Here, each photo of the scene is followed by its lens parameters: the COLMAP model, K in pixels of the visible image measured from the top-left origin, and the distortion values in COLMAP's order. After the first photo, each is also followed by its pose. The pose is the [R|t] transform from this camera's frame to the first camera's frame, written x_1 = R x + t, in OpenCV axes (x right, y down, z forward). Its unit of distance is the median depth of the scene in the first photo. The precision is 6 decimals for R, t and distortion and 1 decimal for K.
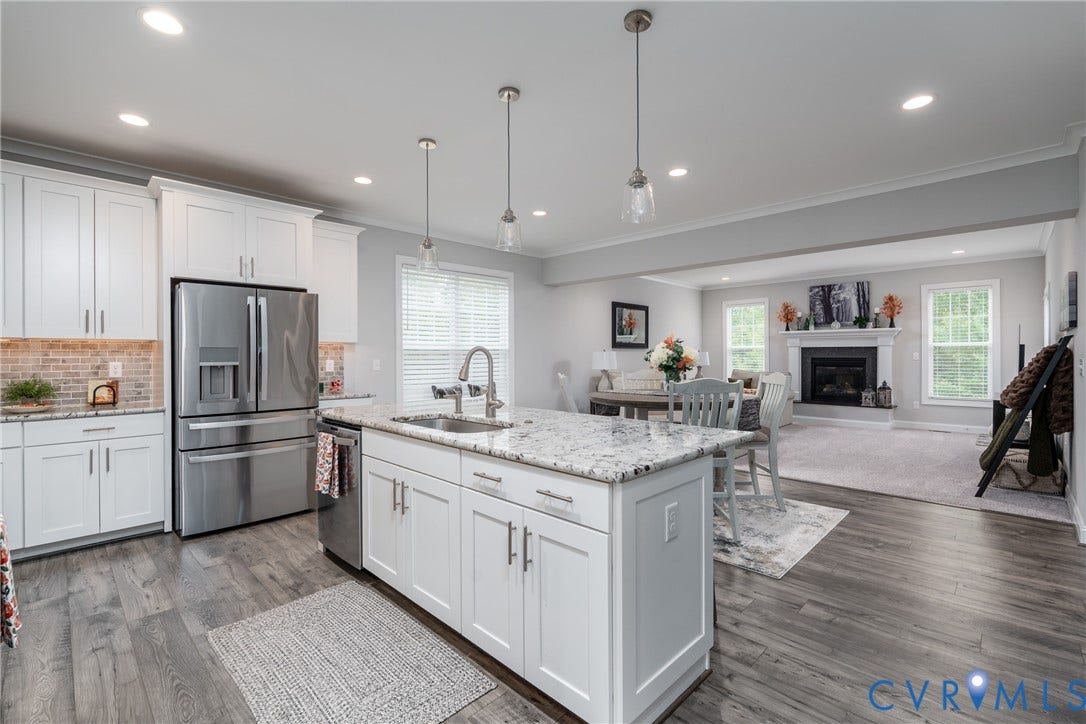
lens RADIAL K [[481.2, 0, 546.4], [0, 481.2, 355.5], [0, 0, 1]] dist [-0.003443, 0.000876]
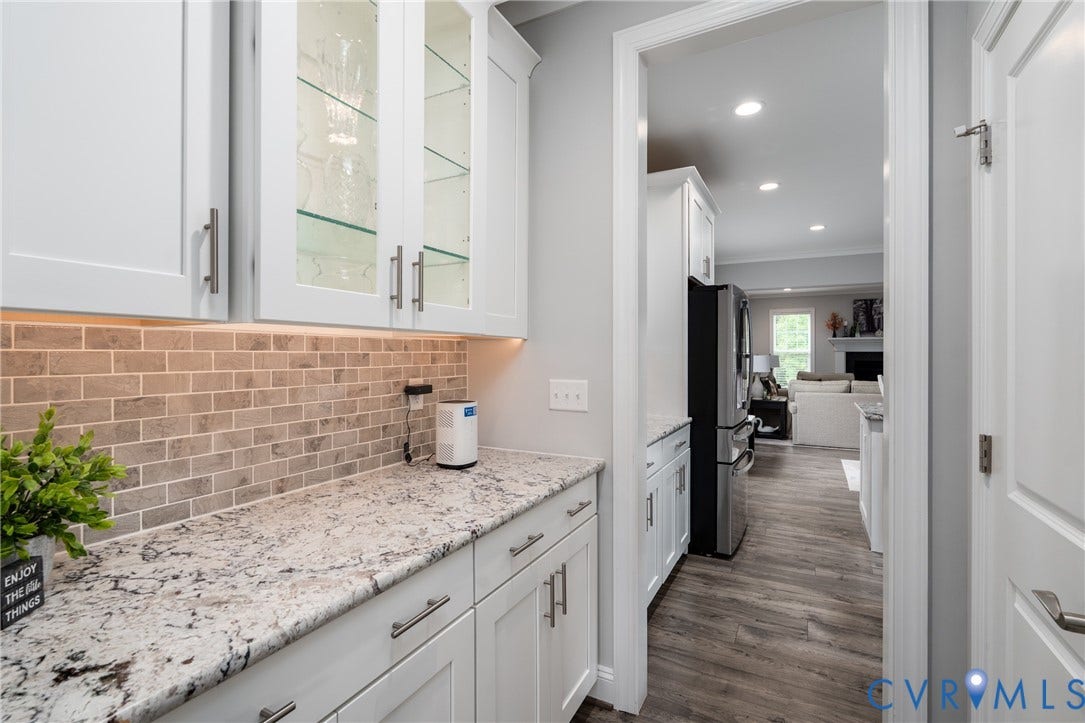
lens RADIAL K [[480.8, 0, 544.9], [0, 480.8, 354.1], [0, 0, 1]] dist [-0.003443, 0.000876]
pose [[0.965023, 0.004541, 0.262127, -0.729097], [-0.003377, 0.999982, -0.004892, -0.004415], [-0.262145, 0.003836, 0.965021, 0.102237]]
